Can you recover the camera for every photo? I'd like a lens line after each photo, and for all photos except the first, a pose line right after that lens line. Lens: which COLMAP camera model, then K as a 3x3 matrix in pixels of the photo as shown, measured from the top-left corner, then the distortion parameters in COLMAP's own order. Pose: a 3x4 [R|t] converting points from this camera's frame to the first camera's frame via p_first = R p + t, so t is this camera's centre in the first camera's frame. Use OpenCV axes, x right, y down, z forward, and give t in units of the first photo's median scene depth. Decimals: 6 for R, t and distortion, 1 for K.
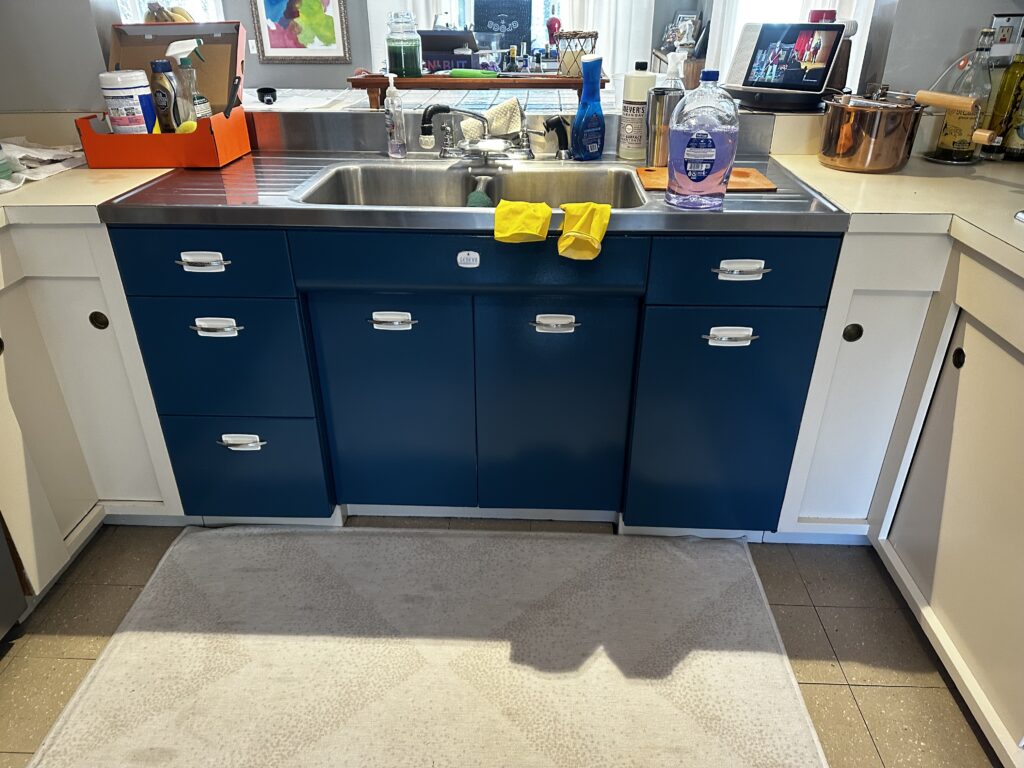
lens RADIAL K [[722.2, 0, 510.8], [0, 722.2, 395.5], [0, 0, 1]] dist [0.061755, -0.083384]
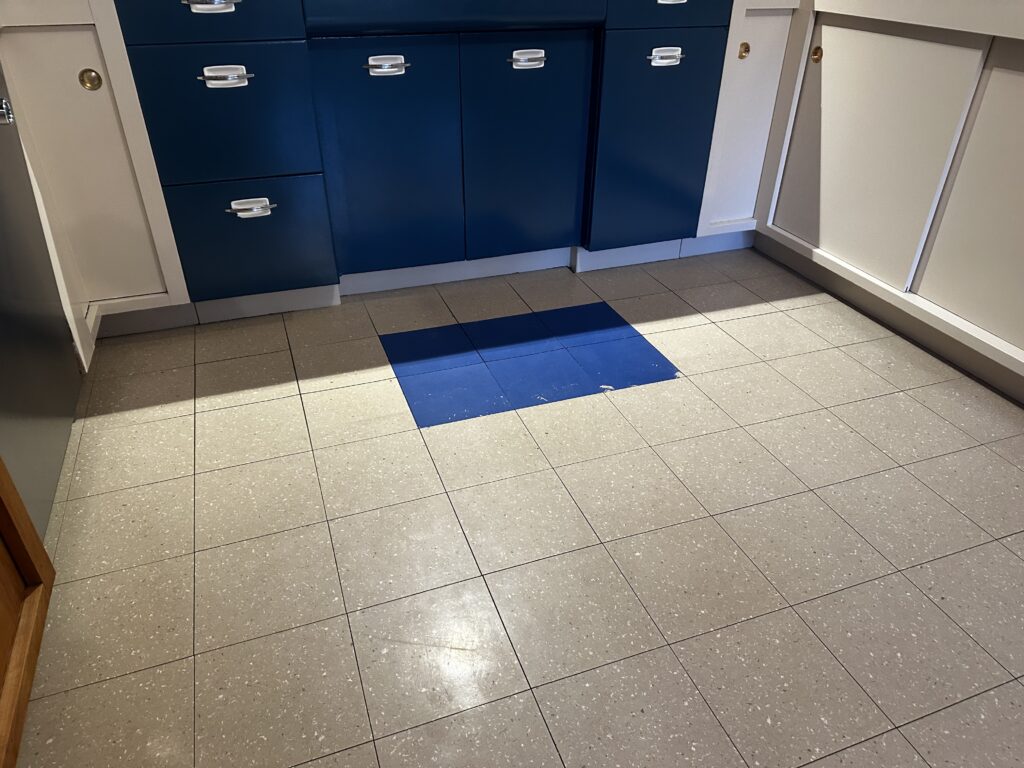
lens RADIAL K [[713.8, 0, 512.4], [0, 713.8, 409.1], [0, 0, 1]] dist [-0.020808, -0.001757]
pose [[0.922618, -0.202549, 0.328252, -0.451547], [0.176636, 0.978414, 0.107263, 0.324546], [-0.342893, -0.040982, 0.938480, -0.081132]]
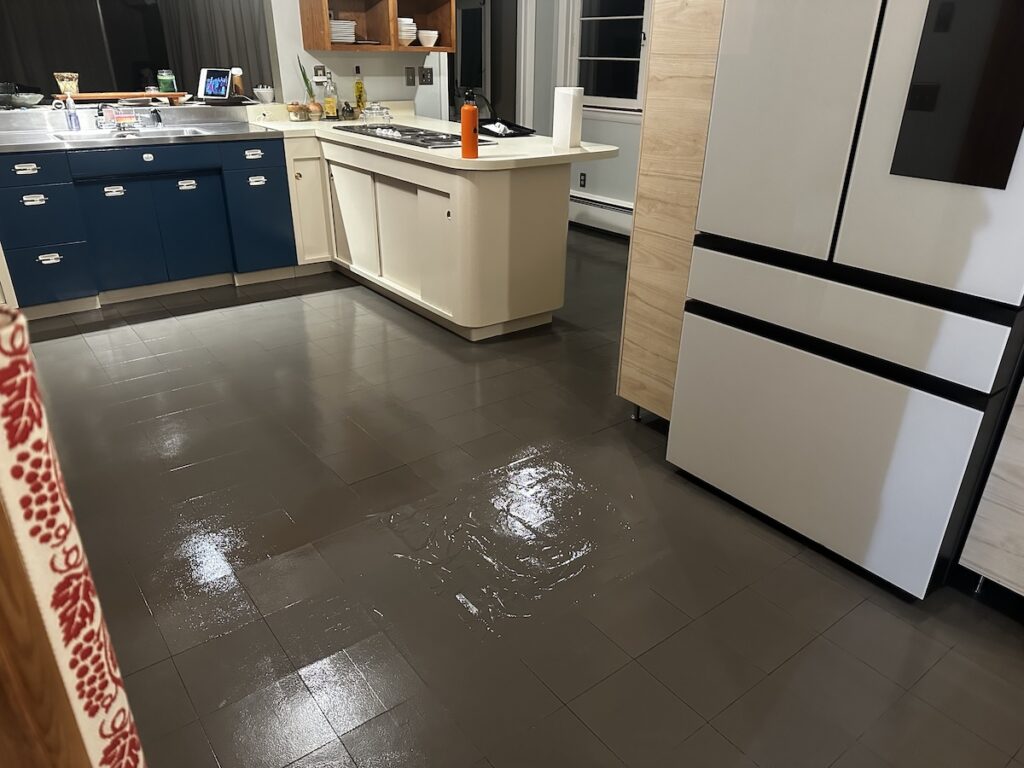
lens RADIAL K [[722.2, 0, 510.8], [0, 722.2, 395.5], [0, 0, 1]] dist [0.061755, -0.083384]
pose [[0.768104, -0.257991, 0.586051, -0.748618], [0.294631, 0.954997, 0.034253, 0.842219], [-0.568514, 0.146359, 0.809550, -1.578330]]
